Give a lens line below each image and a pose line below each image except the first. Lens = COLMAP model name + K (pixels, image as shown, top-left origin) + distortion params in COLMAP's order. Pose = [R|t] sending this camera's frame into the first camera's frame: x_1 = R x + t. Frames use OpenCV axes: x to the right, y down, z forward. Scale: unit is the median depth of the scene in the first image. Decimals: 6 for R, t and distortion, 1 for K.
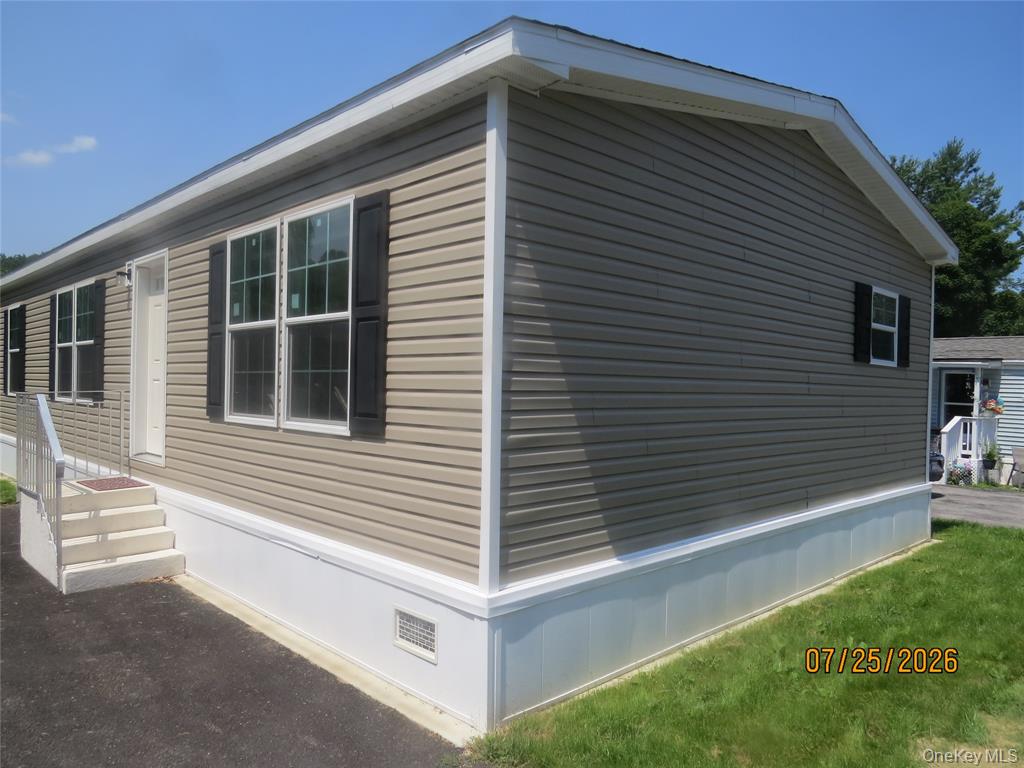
lens RADIAL K [[729.6, 0, 512.0], [0, 729.6, 384.0], [0, 0, 1]] dist [-0.024006, 0.001515]
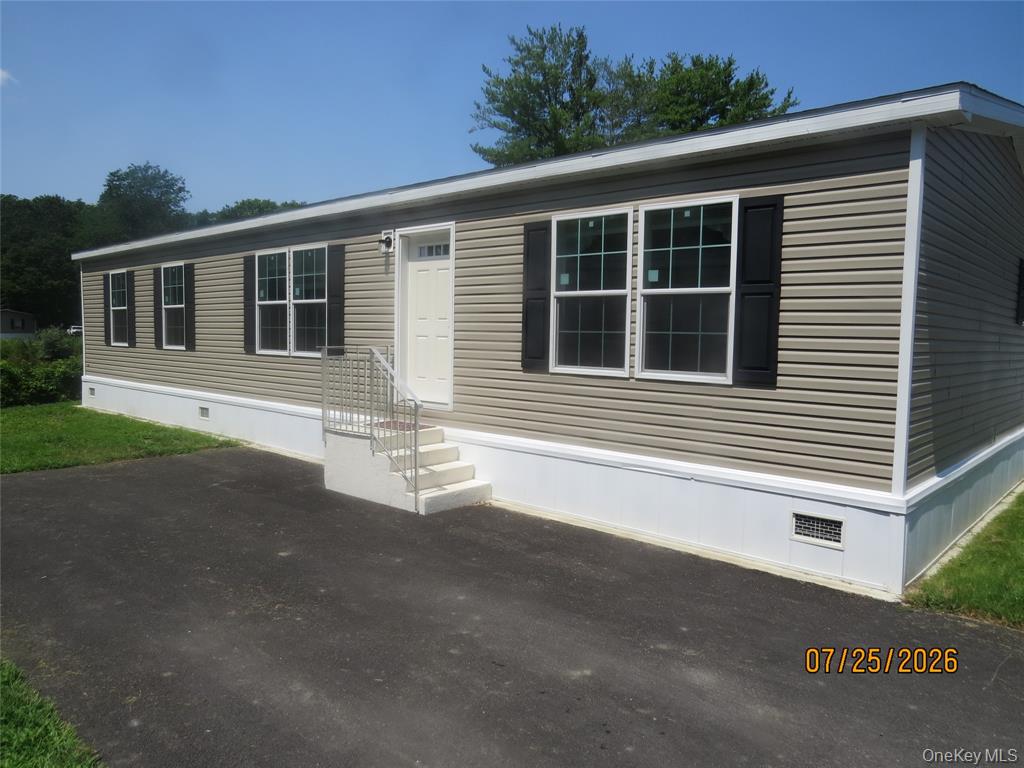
lens RADIAL K [[729.6, 0, 512.0], [0, 729.6, 384.0], [0, 0, 1]] dist [-0.024006, 0.001515]
pose [[0.998108, 0.006965, 0.061093, -0.620072], [-0.010854, 0.997919, 0.063562, -0.006108], [-0.060523, -0.064105, 0.996106, -0.233559]]
